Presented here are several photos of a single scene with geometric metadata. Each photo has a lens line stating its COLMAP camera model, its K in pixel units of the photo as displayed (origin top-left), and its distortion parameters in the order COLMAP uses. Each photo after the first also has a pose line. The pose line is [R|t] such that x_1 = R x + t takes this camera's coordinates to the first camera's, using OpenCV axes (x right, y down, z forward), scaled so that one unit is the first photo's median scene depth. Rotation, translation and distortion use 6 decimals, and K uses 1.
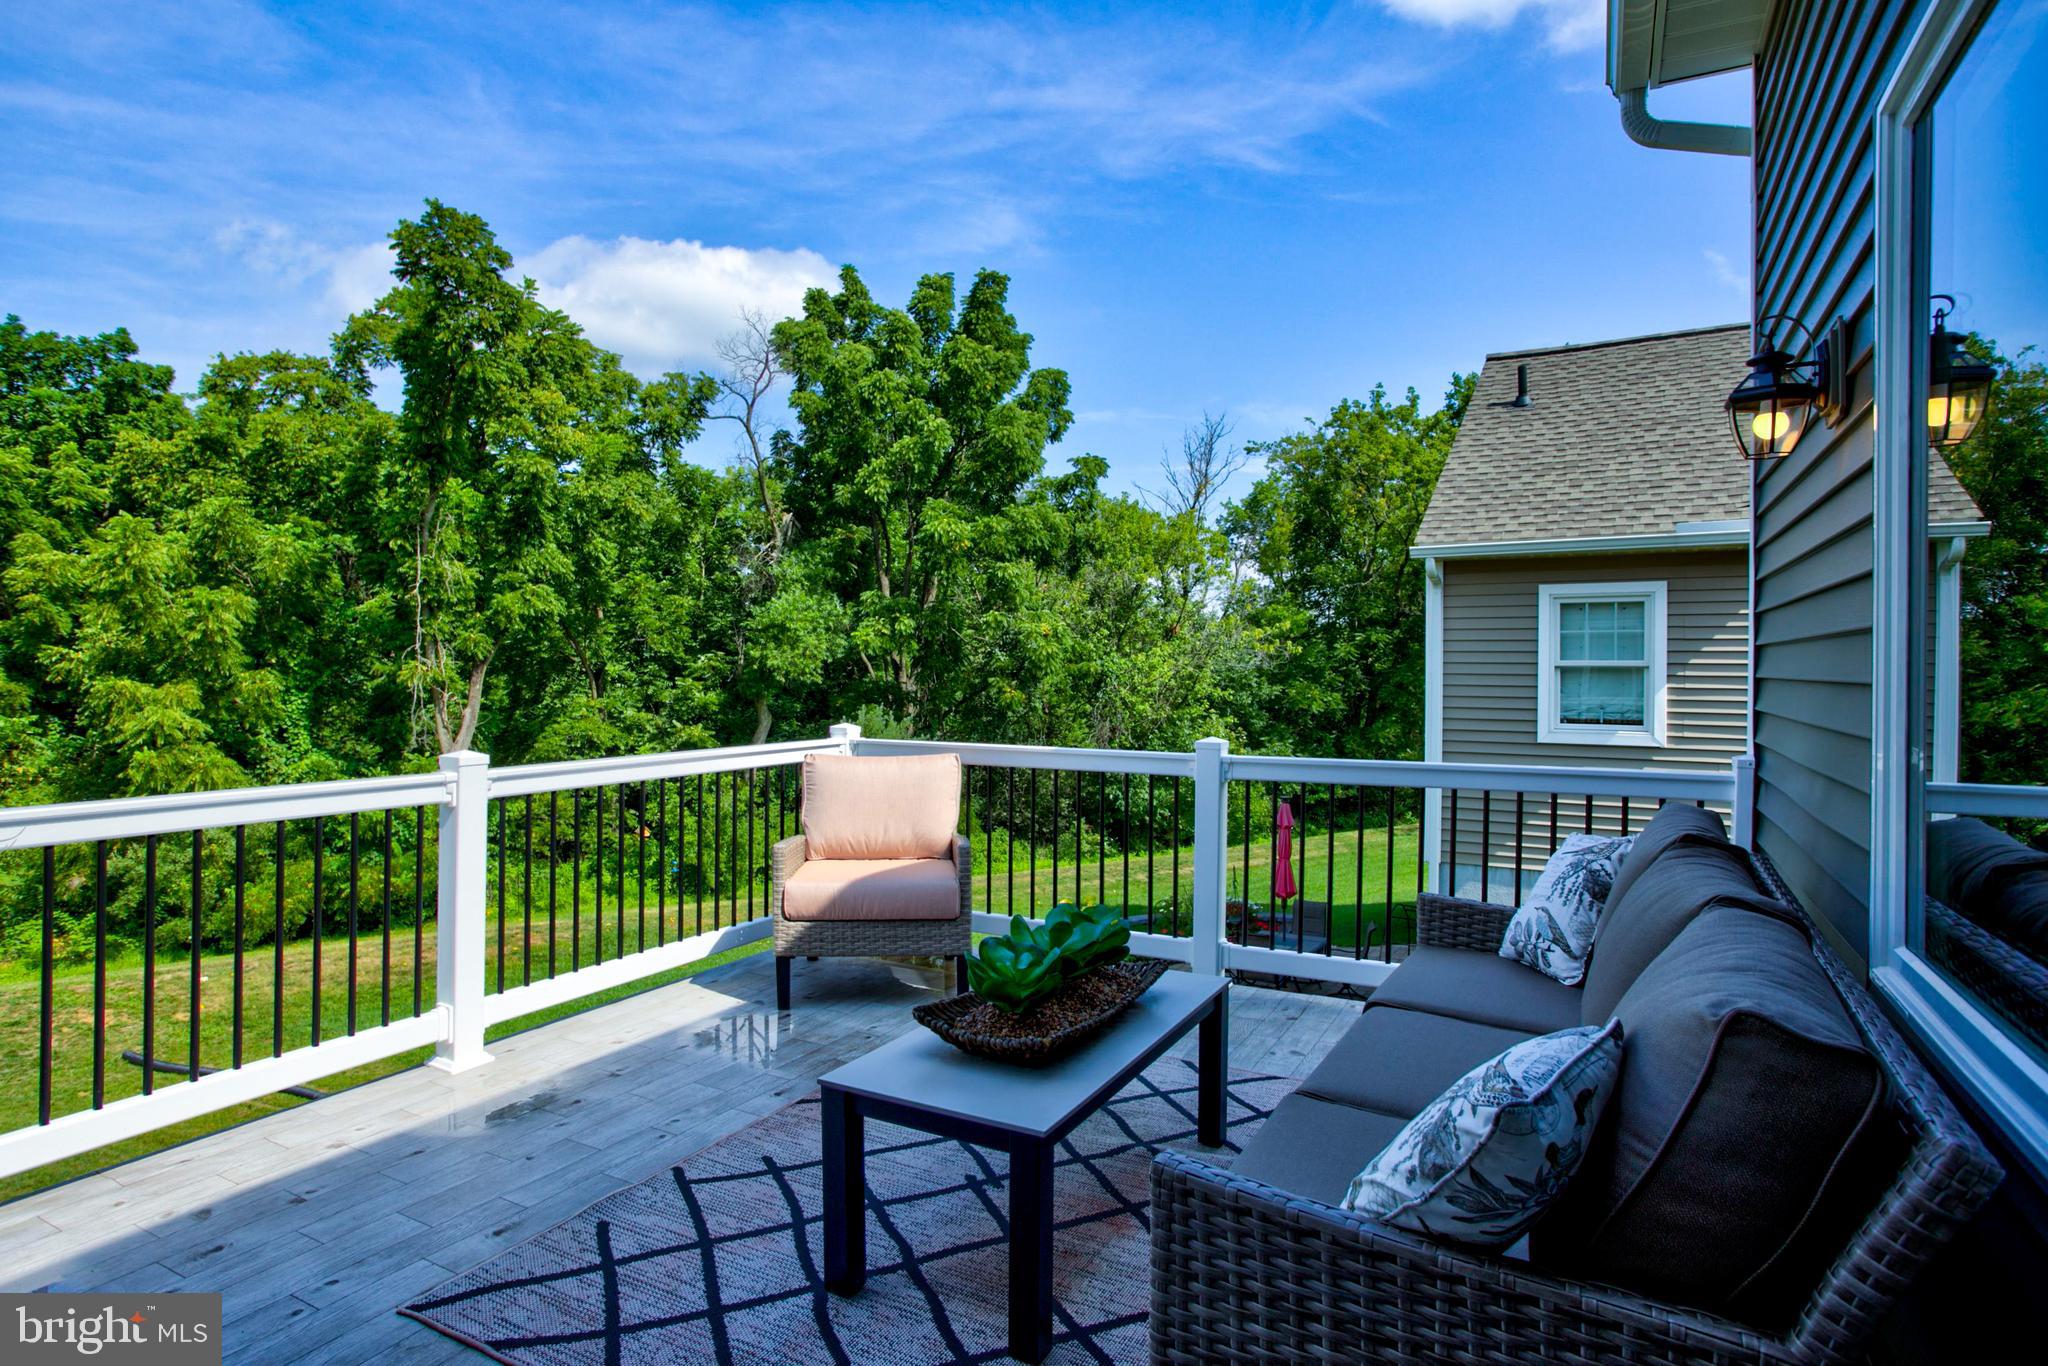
lens RADIAL K [[1078.7, 0, 1024.0], [0, 1078.7, 683.0], [0, 0, 1]] dist [0.001719, 0.001340]
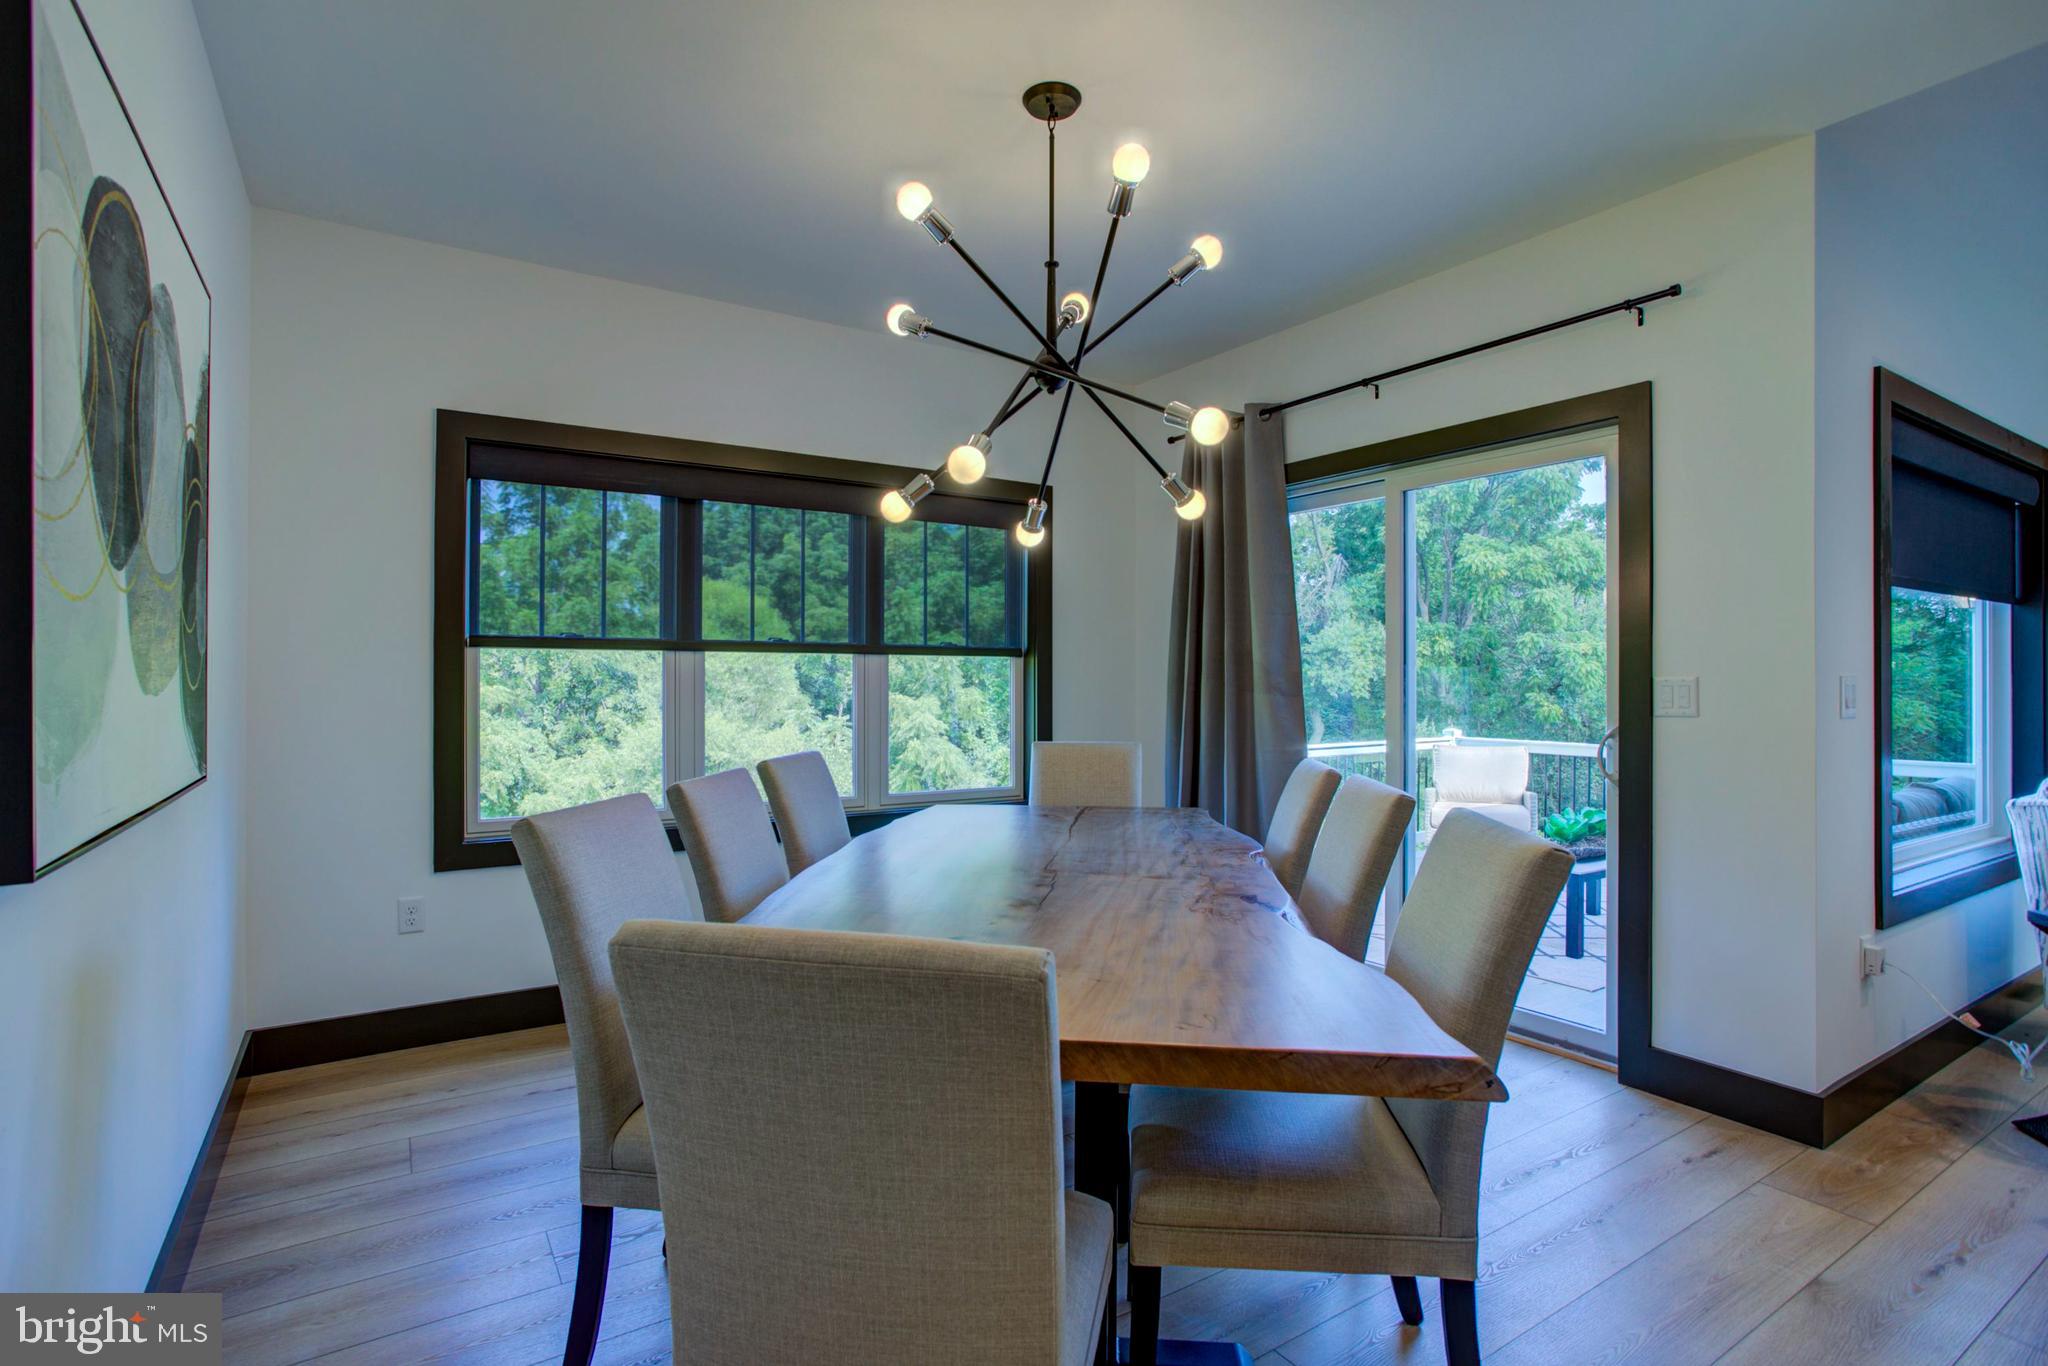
lens RADIAL K [[999.1, 0, 1017.7], [0, 999.1, 678.0], [0, 0, 1]] dist [-0.036513, 0.030160]
pose [[0.877153, -0.006692, -0.480164, -0.001811], [-0.001247, 0.999868, -0.016214, -0.003094], [0.480209, 0.014821, 0.877029, -0.140571]]
